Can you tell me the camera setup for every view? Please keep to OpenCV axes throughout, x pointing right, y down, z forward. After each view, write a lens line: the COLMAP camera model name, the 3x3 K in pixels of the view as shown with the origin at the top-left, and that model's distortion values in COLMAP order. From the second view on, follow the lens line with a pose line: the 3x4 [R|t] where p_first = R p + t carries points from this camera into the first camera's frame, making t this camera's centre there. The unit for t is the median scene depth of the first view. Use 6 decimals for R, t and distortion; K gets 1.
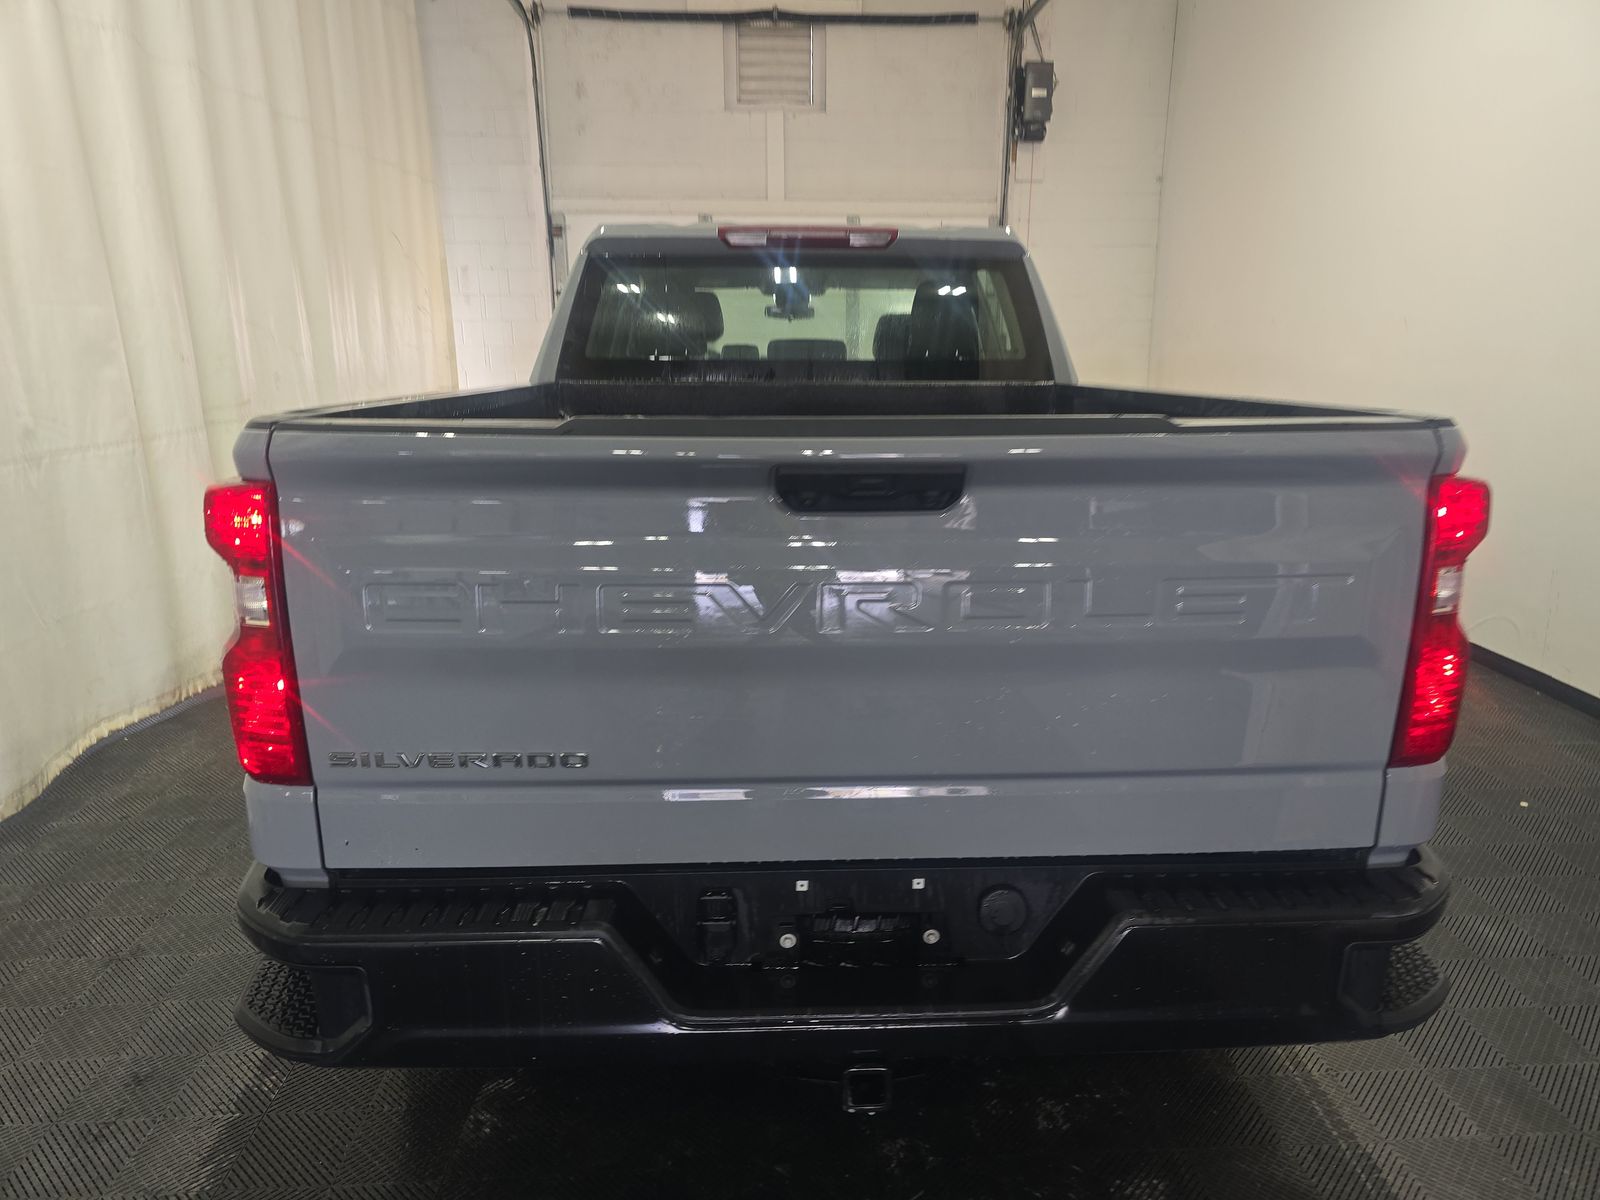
lens RADIAL K [[1072.3, 0, 800.0], [0, 1072.3, 600.0], [0, 0, 1]] dist [0.062485, -0.051282]
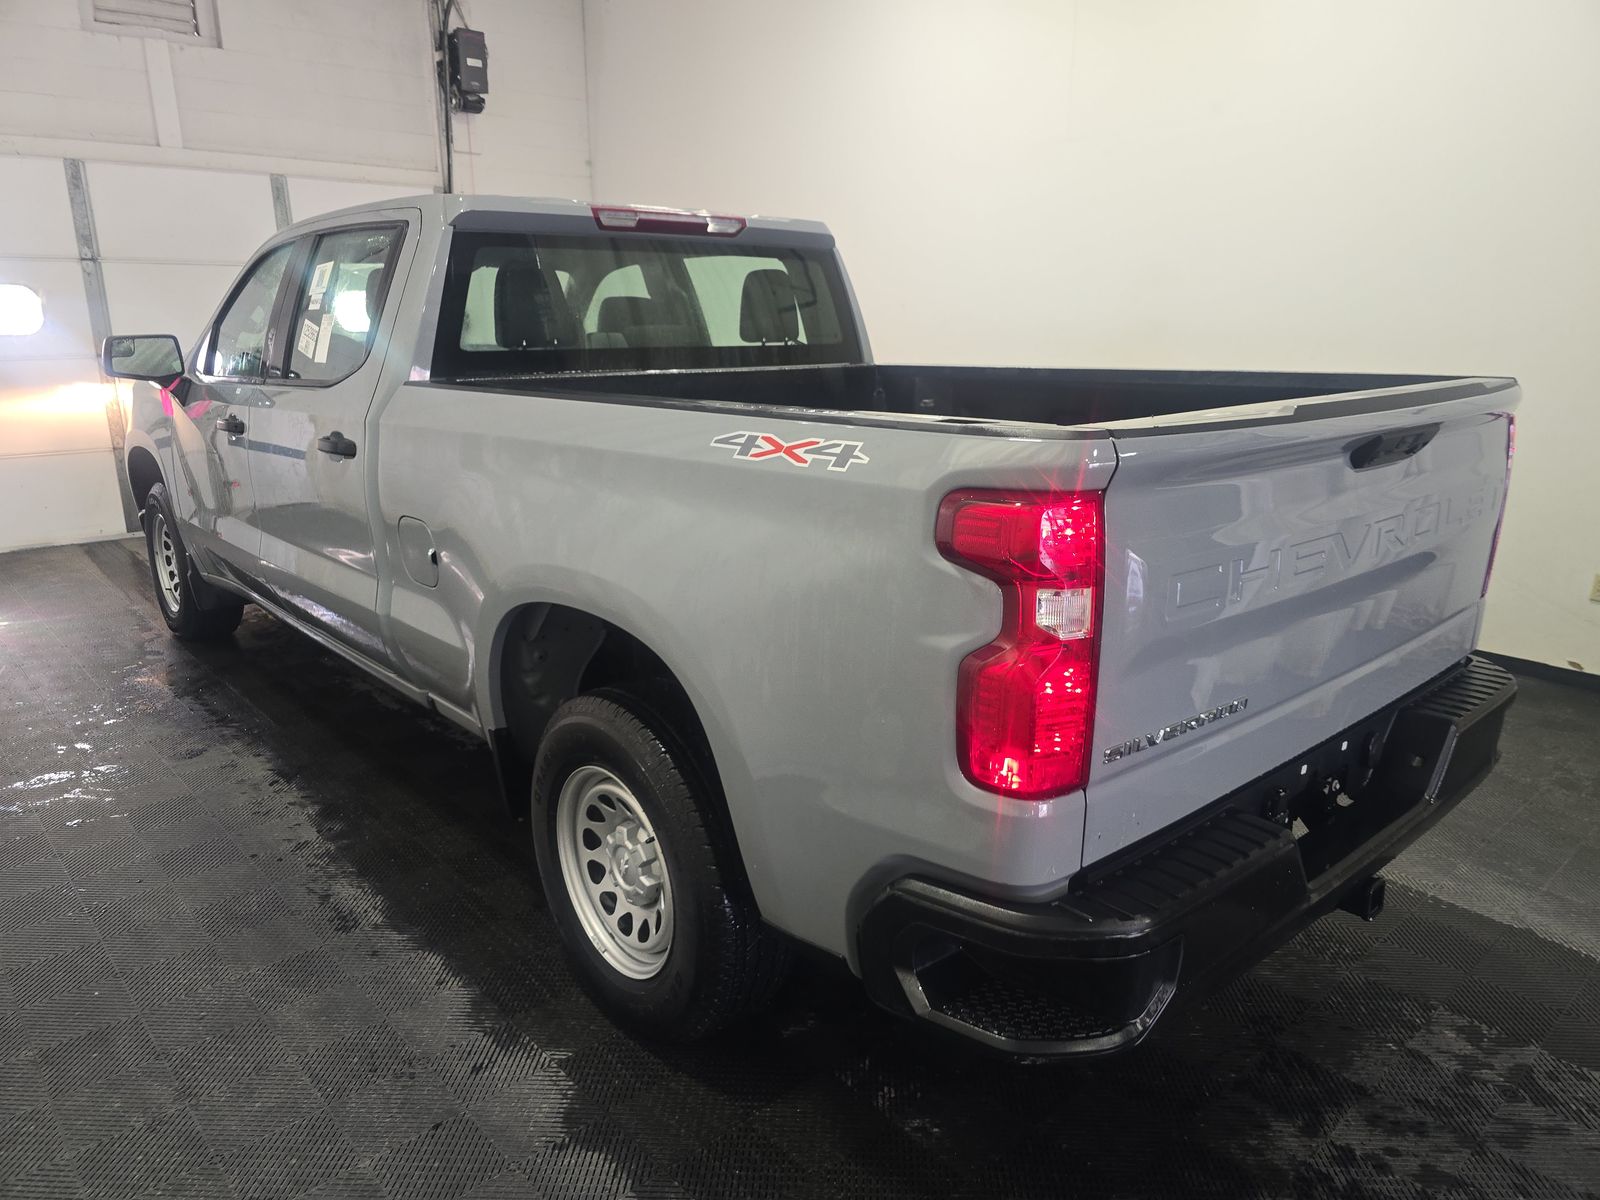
lens RADIAL K [[1072.3, 0, 800.0], [0, 1072.3, 600.0], [0, 0, 1]] dist [0.062485, -0.051282]
pose [[0.780603, -0.167642, 0.602126, -0.218972], [0.153371, 0.985281, 0.075488, -0.021144], [-0.605918, 0.033422, 0.794825, 0.063494]]
